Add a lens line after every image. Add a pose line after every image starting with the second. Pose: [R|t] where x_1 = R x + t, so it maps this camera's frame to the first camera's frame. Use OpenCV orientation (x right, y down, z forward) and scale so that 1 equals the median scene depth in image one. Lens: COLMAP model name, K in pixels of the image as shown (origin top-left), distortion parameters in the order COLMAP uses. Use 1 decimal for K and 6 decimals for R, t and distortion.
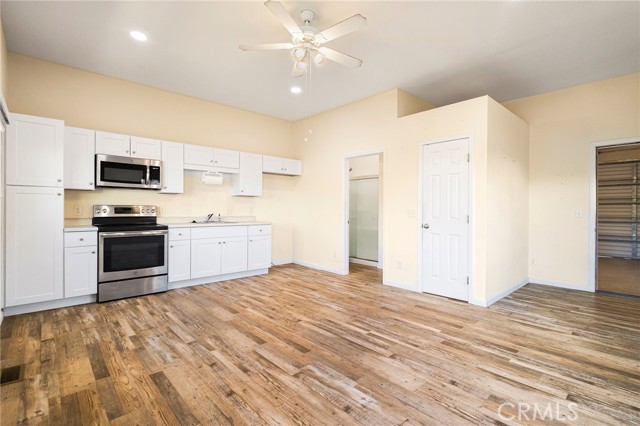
lens RADIAL K [[307.7, 0, 322.5], [0, 307.7, 211.5], [0, 0, 1]] dist [0.008912, -0.002865]
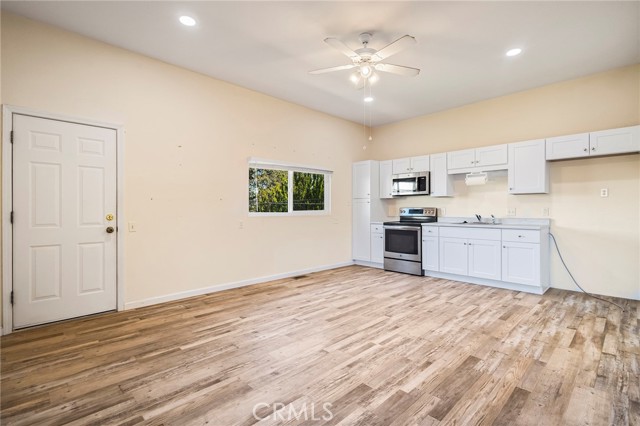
lens RADIAL K [[307.7, 0, 317.0], [0, 307.7, 213.1], [0, 0, 1]] dist [0.008912, -0.002865]
pose [[0.003578, 0.003679, -0.999987, 0.795362], [-0.002473, 0.999990, 0.003670, -0.000515], [0.999991, 0.002460, 0.003587, 0.609922]]
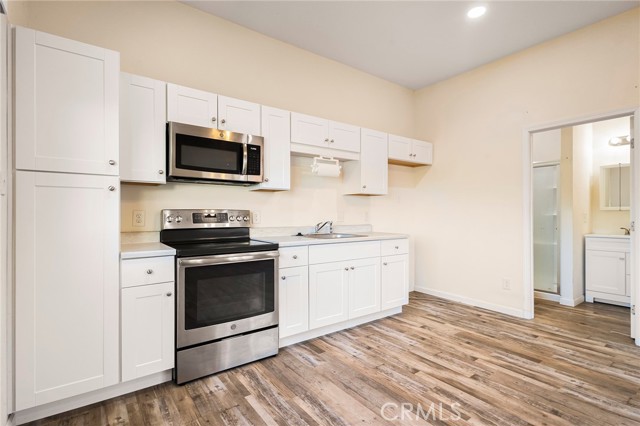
lens RADIAL K [[307.7, 0, 314.1], [0, 307.7, 215.2], [0, 0, 1]] dist [0.008912, -0.002865]
pose [[0.993087, -0.010078, -0.116943, -0.387395], [0.009099, 0.999919, -0.008900, -0.001746], [0.117024, 0.007774, 0.993099, 0.447379]]
